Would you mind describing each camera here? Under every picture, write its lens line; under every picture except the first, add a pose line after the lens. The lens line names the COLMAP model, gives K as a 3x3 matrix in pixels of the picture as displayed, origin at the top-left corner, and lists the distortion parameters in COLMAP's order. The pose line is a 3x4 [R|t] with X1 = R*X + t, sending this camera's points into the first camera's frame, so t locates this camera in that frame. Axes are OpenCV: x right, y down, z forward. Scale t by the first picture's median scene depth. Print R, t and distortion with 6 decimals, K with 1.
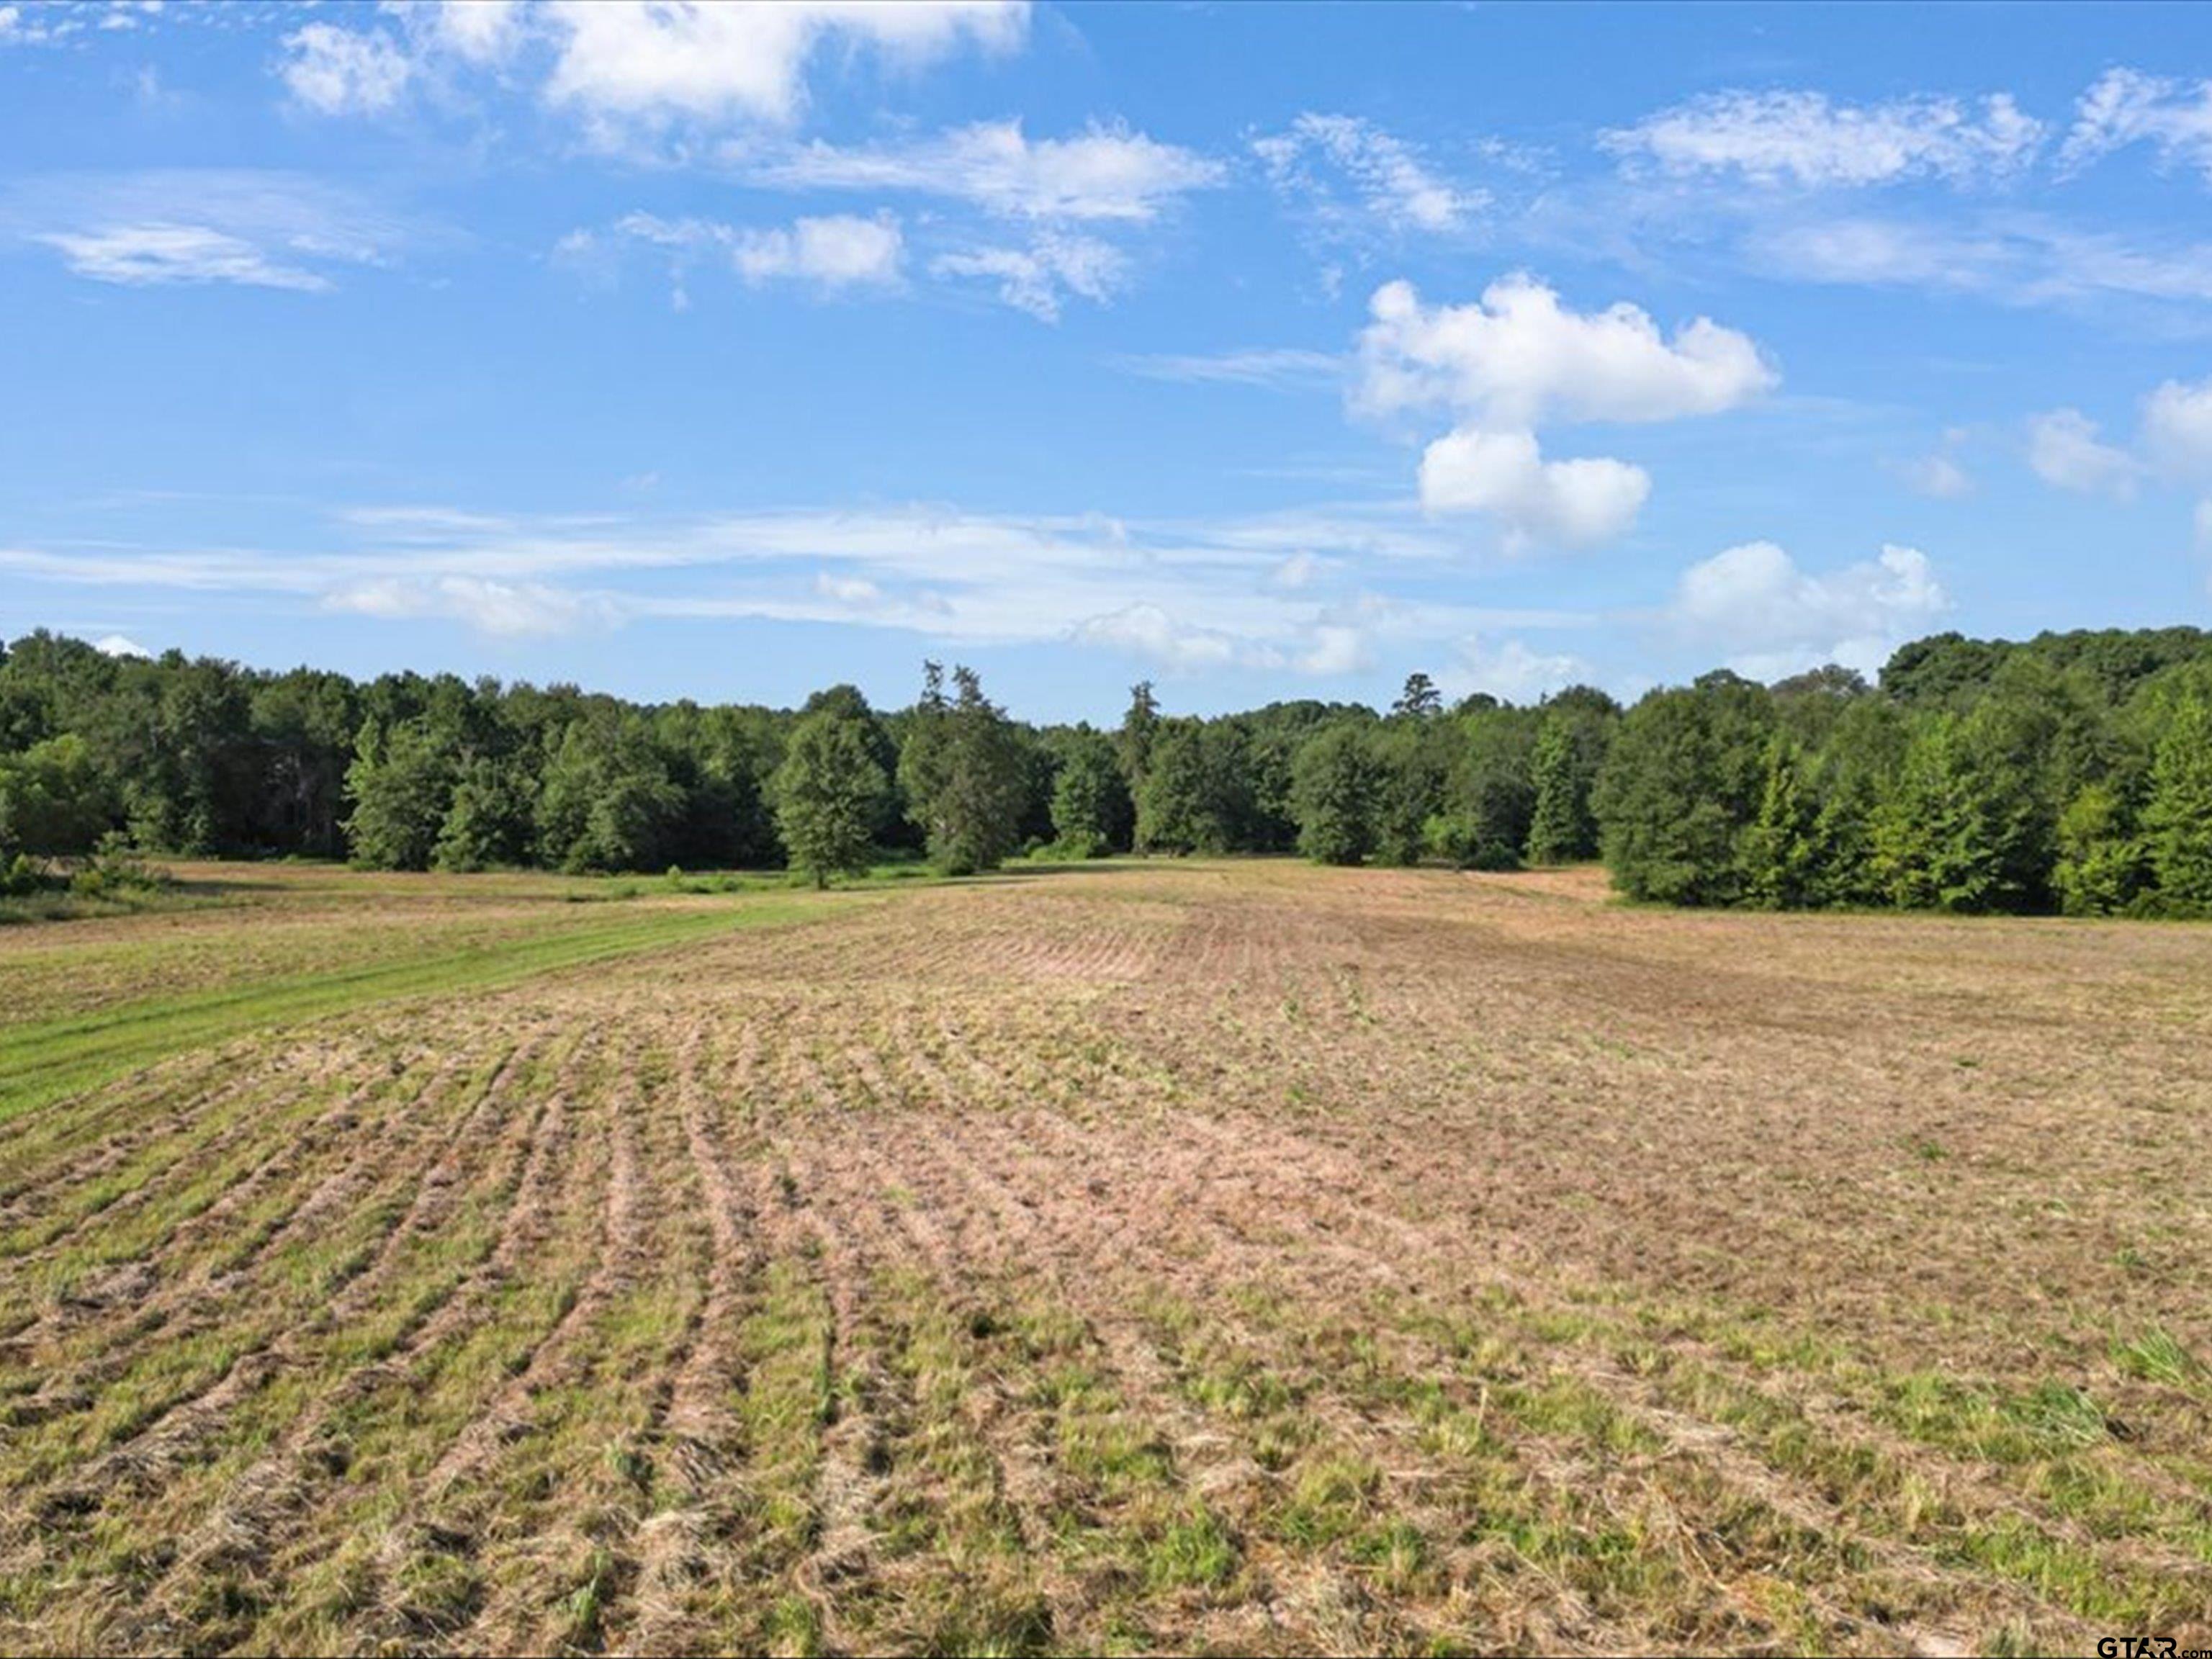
lens RADIAL K [[2044.3, 0, 1117.7], [0, 2044.3, 819.6], [0, 0, 1]] dist [0.097069, -0.167771]
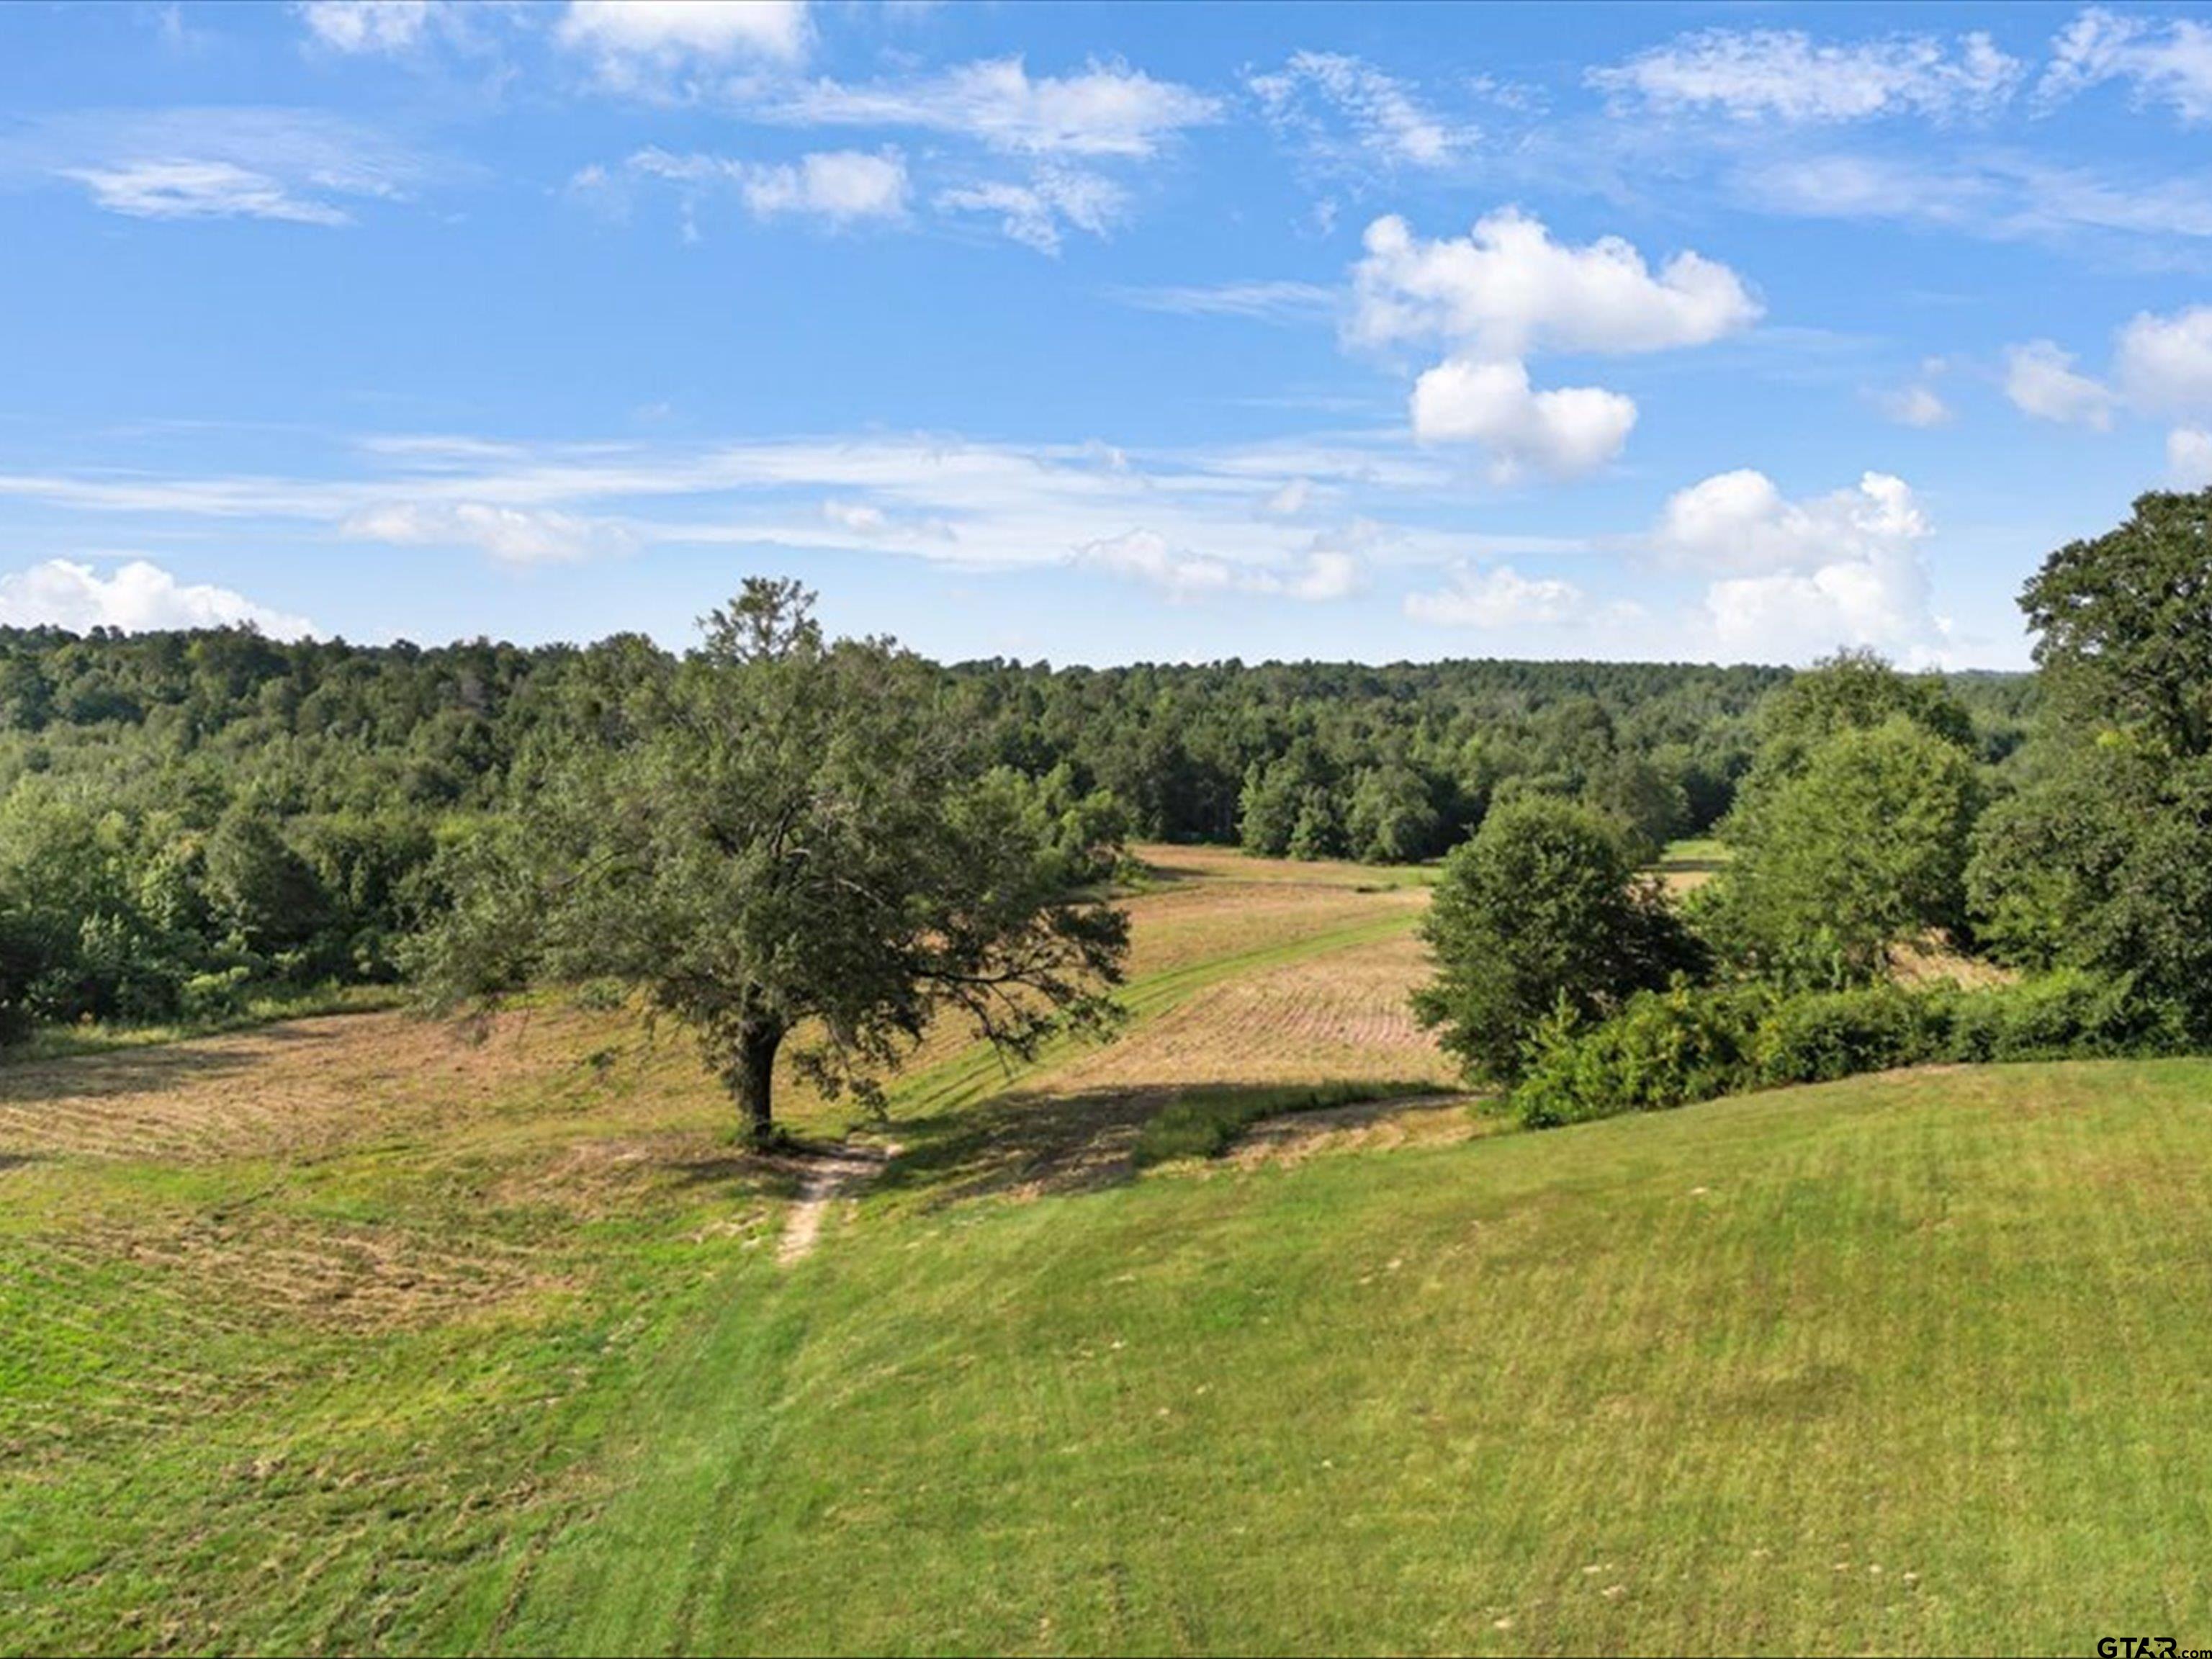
lens RADIAL K [[2040.9, 0, 1106.0], [0, 2040.9, 829.5], [0, 0, 1]] dist [0.212957, -0.584707]
pose [[0.914515, 0.024686, -0.403798, 0.246859], [-0.003715, 0.998607, 0.052636, -0.105320], [0.404534, -0.046636, 0.913333, -0.700585]]
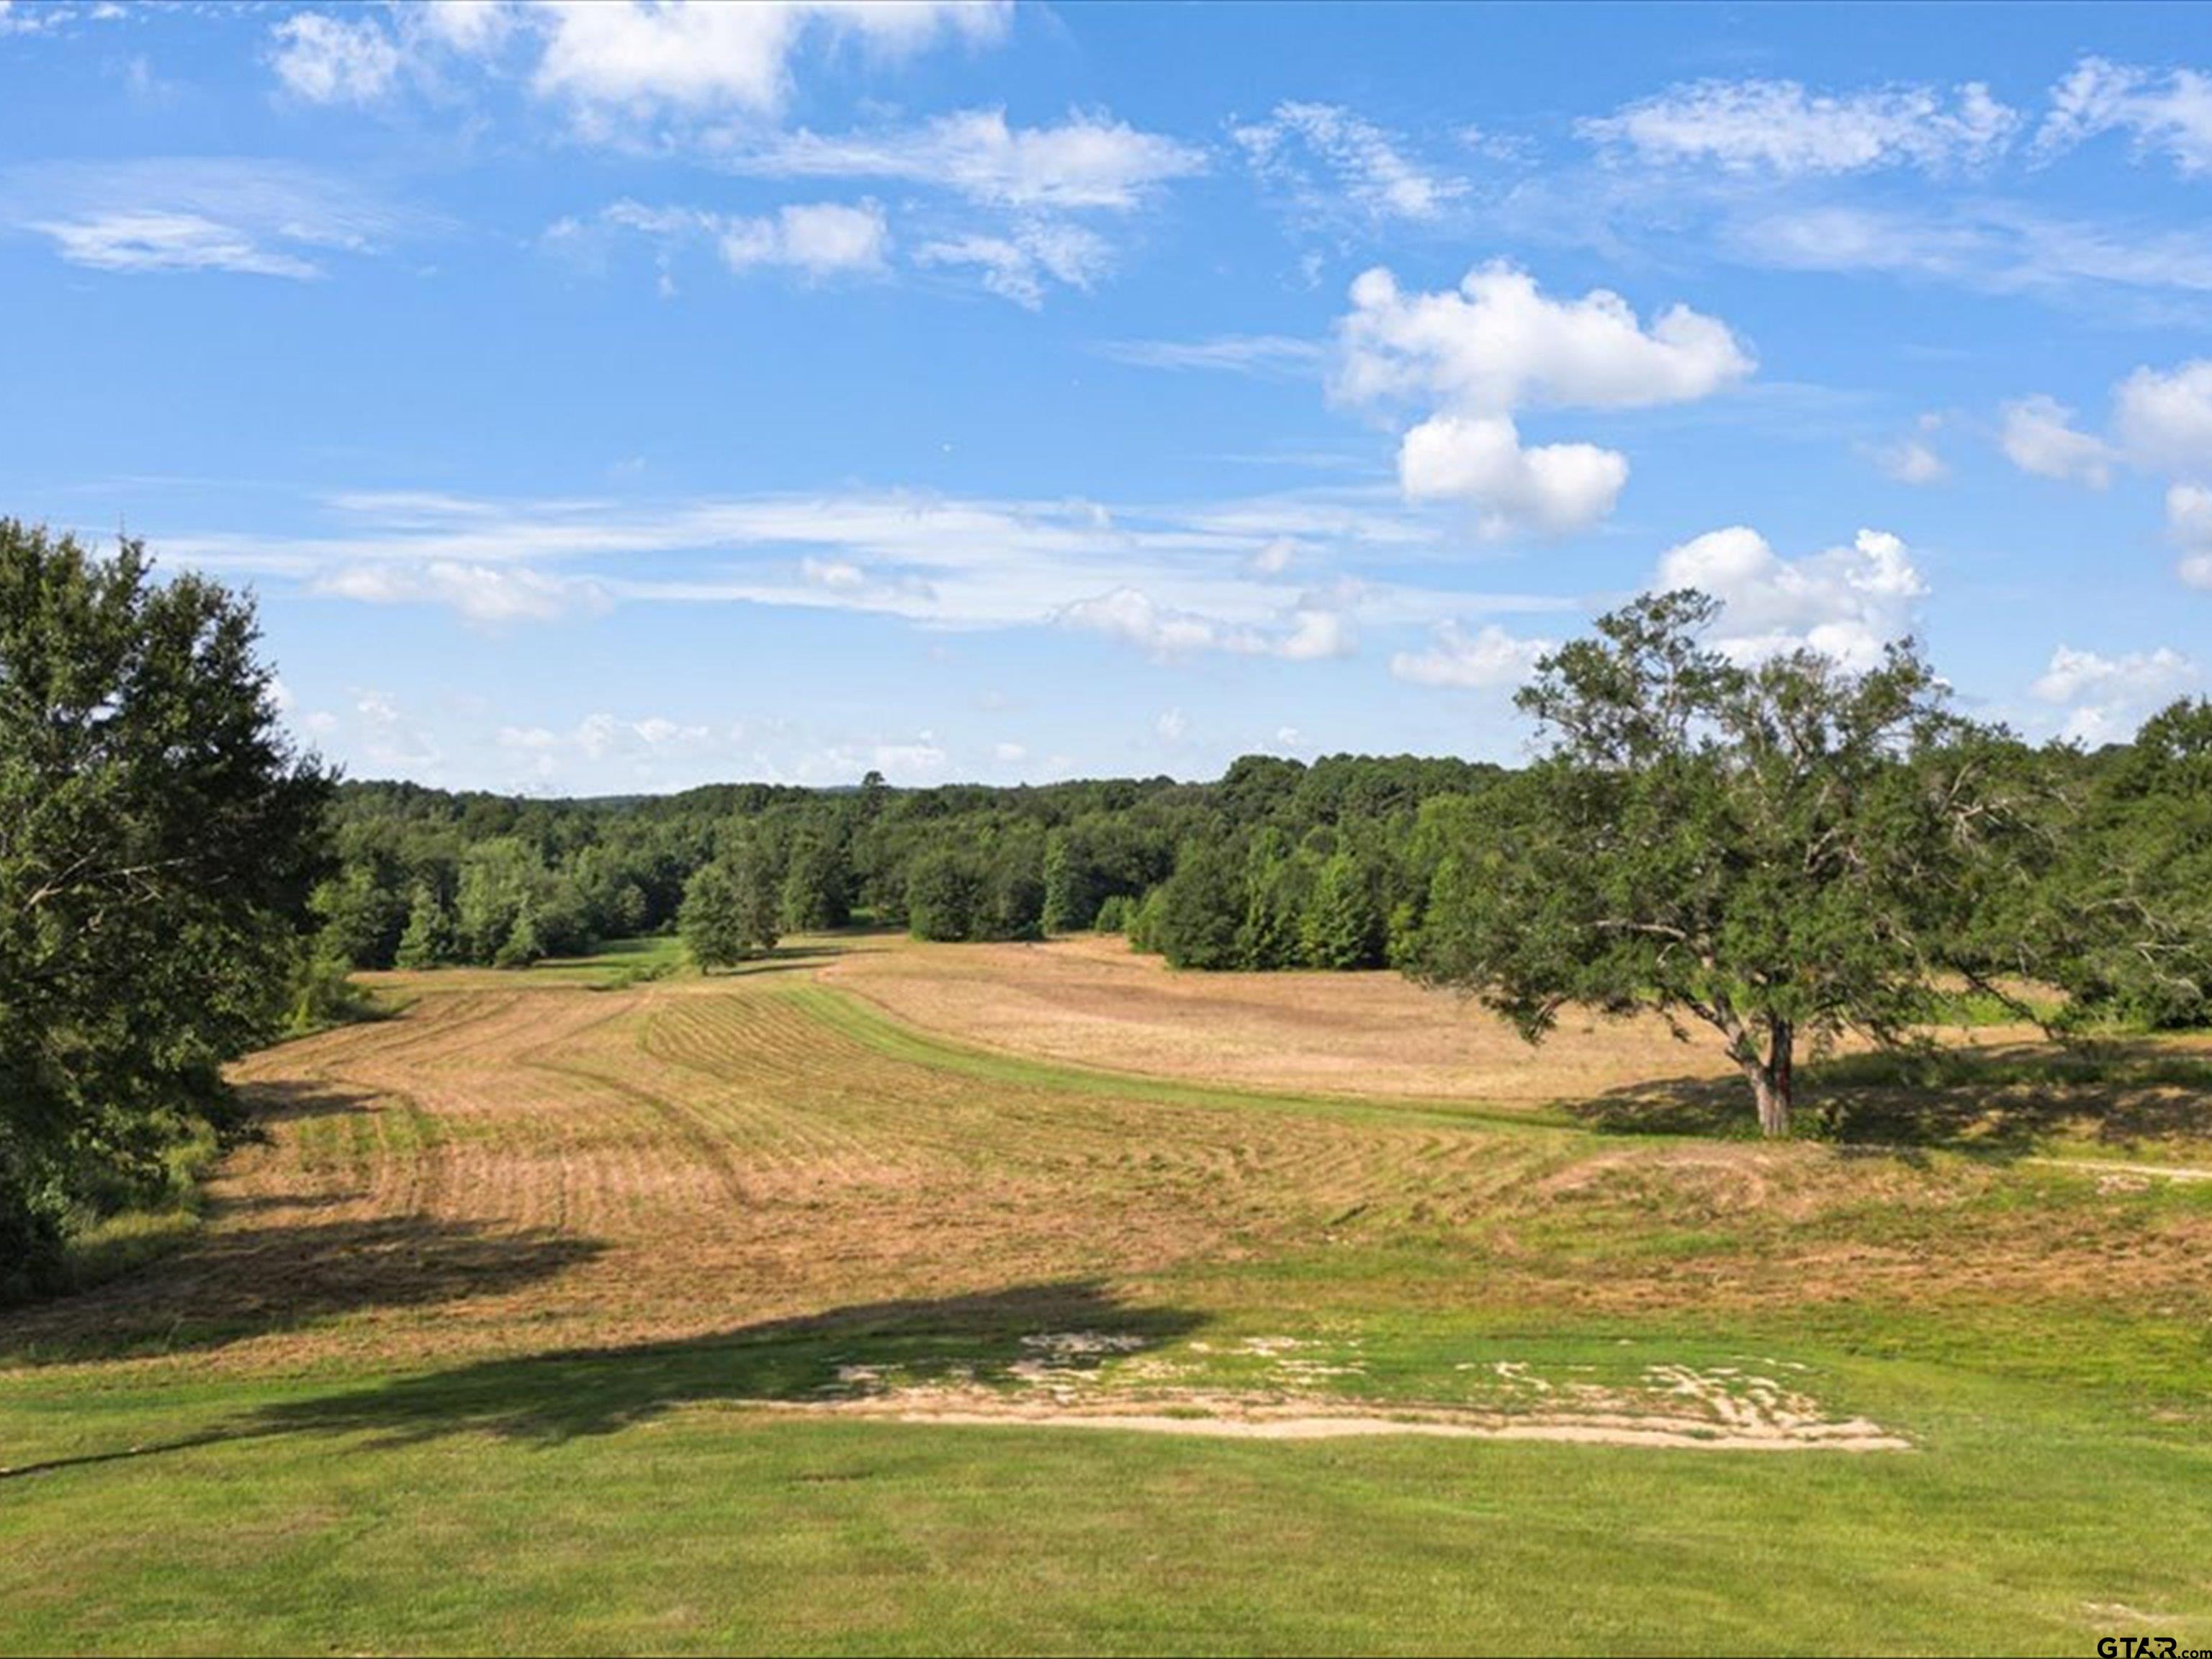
lens RADIAL K [[2040.9, 0, 1106.0], [0, 2040.9, 829.5], [0, 0, 1]] dist [0.212957, -0.584707]
pose [[0.939464, -0.007720, 0.342560, -0.450156], [0.010622, 0.999922, -0.006596, -0.074809], [-0.342482, 0.009835, 0.939473, -0.715526]]
